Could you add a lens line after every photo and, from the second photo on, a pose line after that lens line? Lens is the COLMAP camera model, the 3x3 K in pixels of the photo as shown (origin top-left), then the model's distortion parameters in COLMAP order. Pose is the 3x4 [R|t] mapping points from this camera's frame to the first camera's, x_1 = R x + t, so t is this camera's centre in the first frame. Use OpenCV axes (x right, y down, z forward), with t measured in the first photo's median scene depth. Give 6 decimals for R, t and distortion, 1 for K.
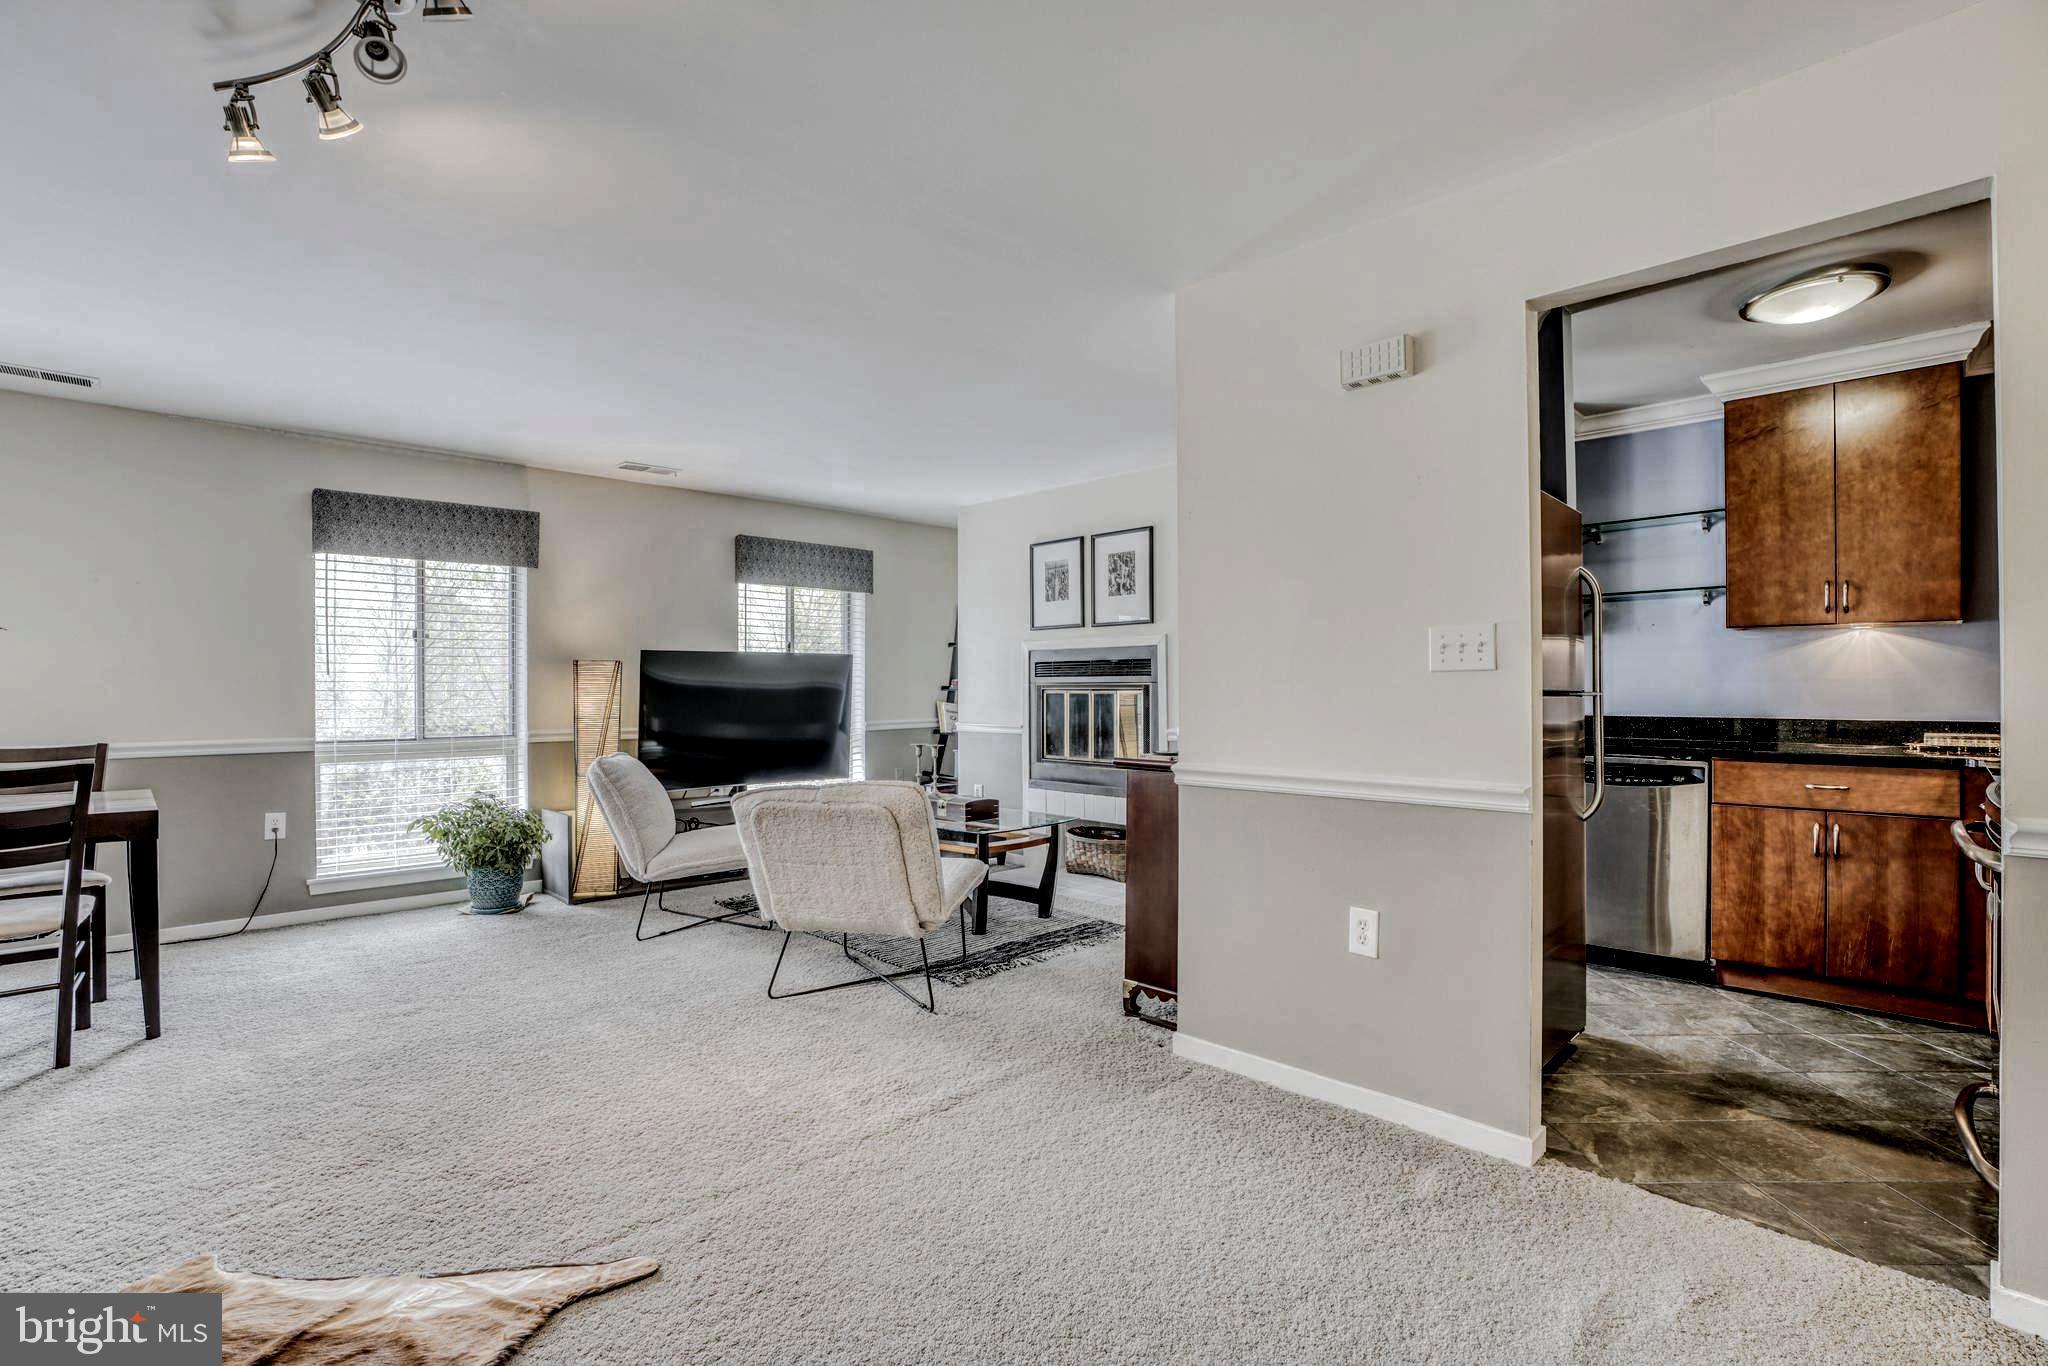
lens RADIAL K [[946.0, 0, 981.6], [0, 946.0, 692.7], [0, 0, 1]] dist [-0.062900, 0.018663]
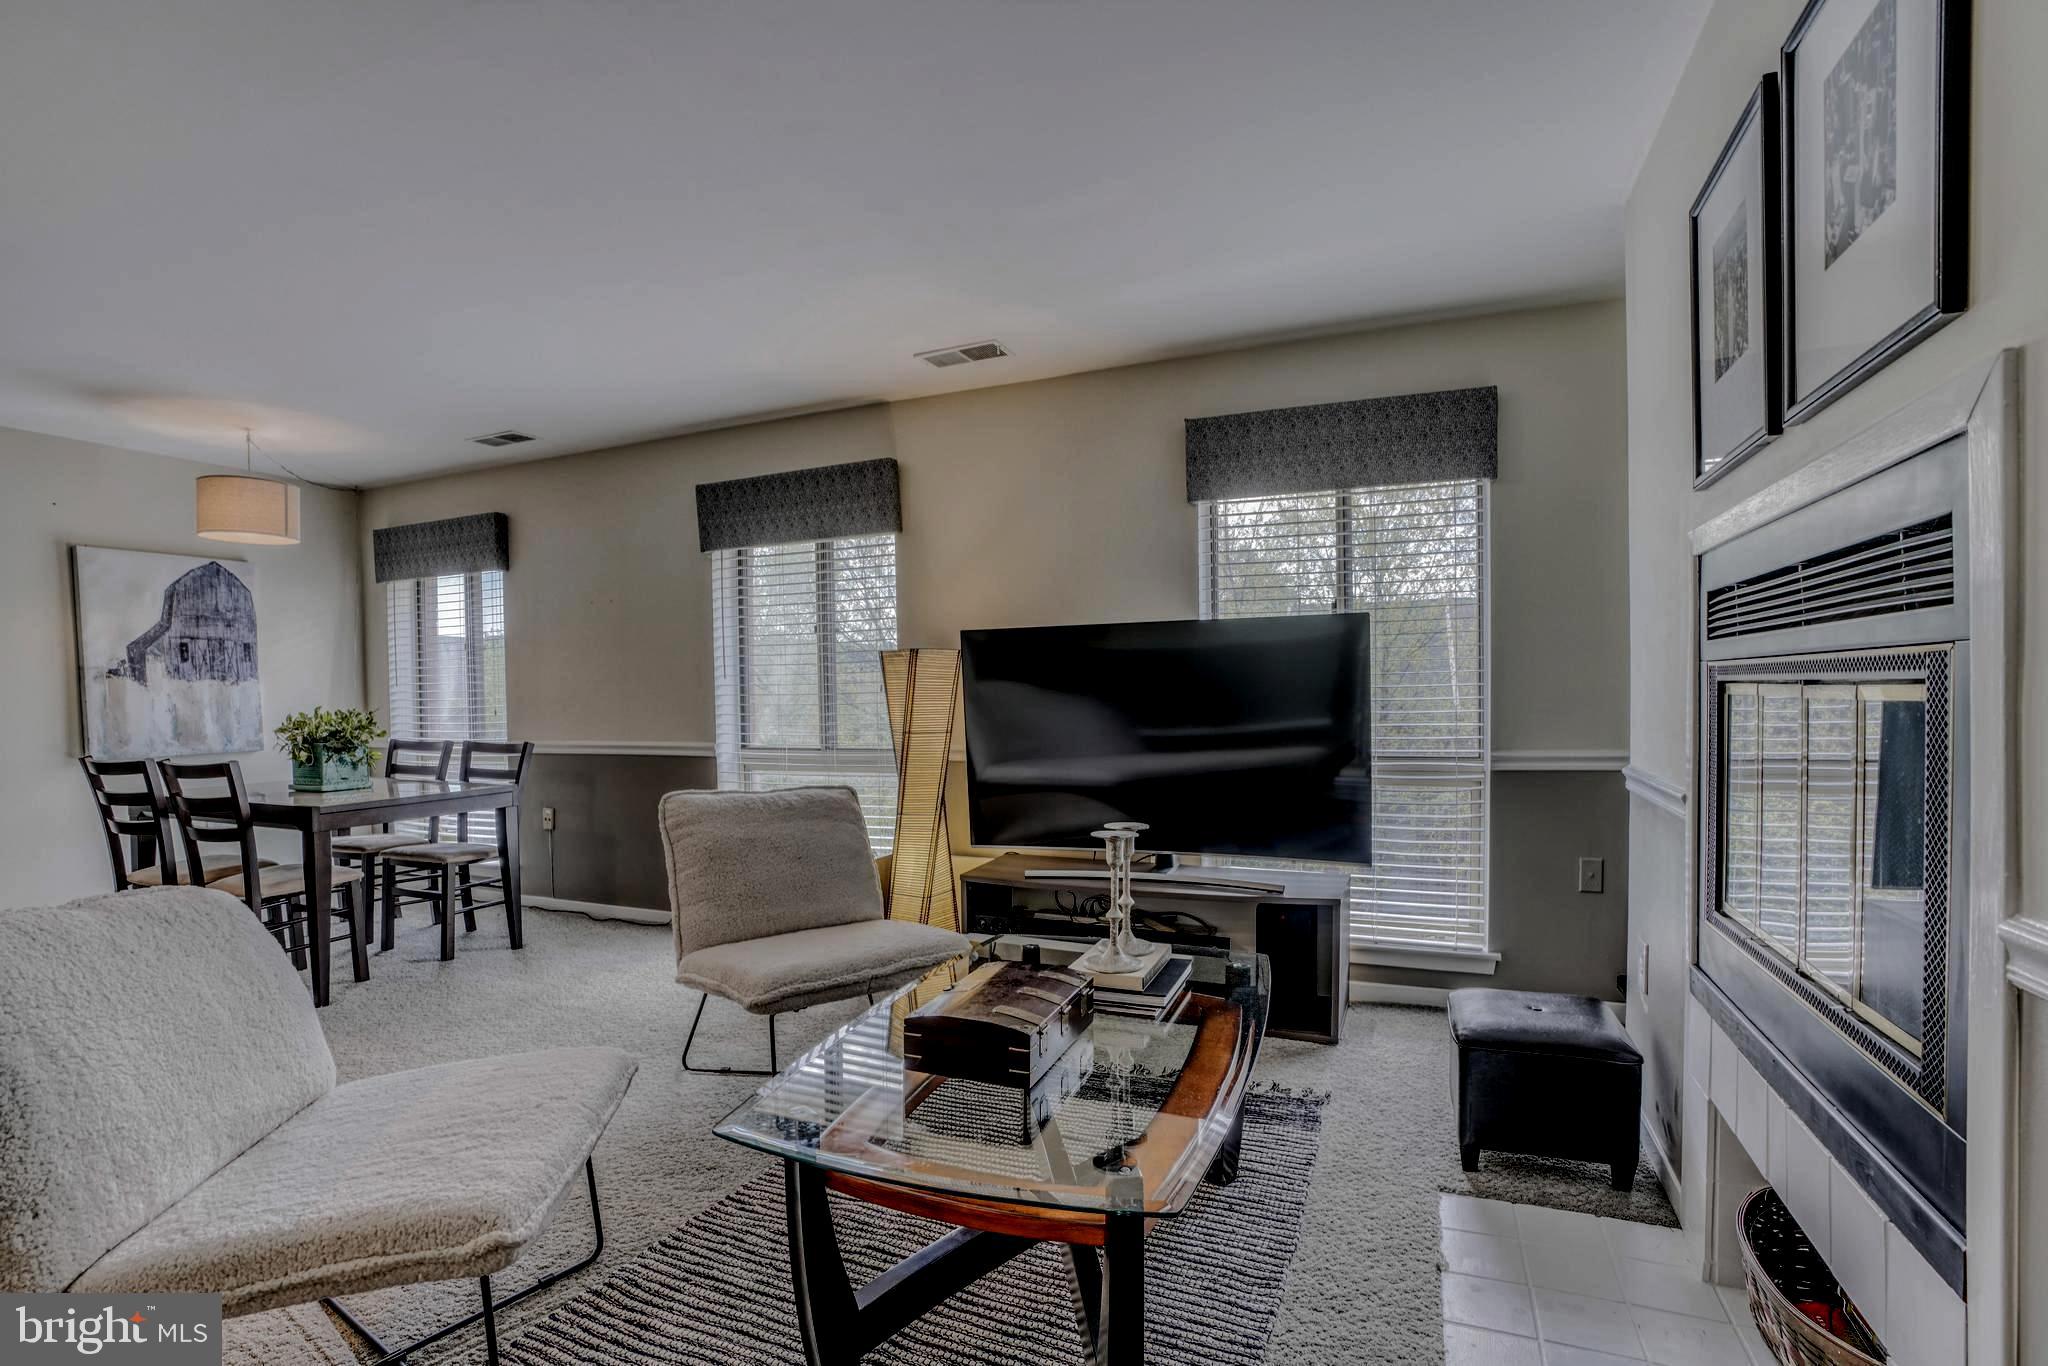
lens RADIAL K [[946.0, 0, 1014.6], [0, 946.0, 712.9], [0, 0, 1]] dist [-0.062900, 0.018663]
pose [[0.402264, 0.017576, -0.915355, 0.278595], [0.008973, 0.999692, 0.023138, -0.002442], [0.915480, -0.017521, 0.401982, 0.795243]]
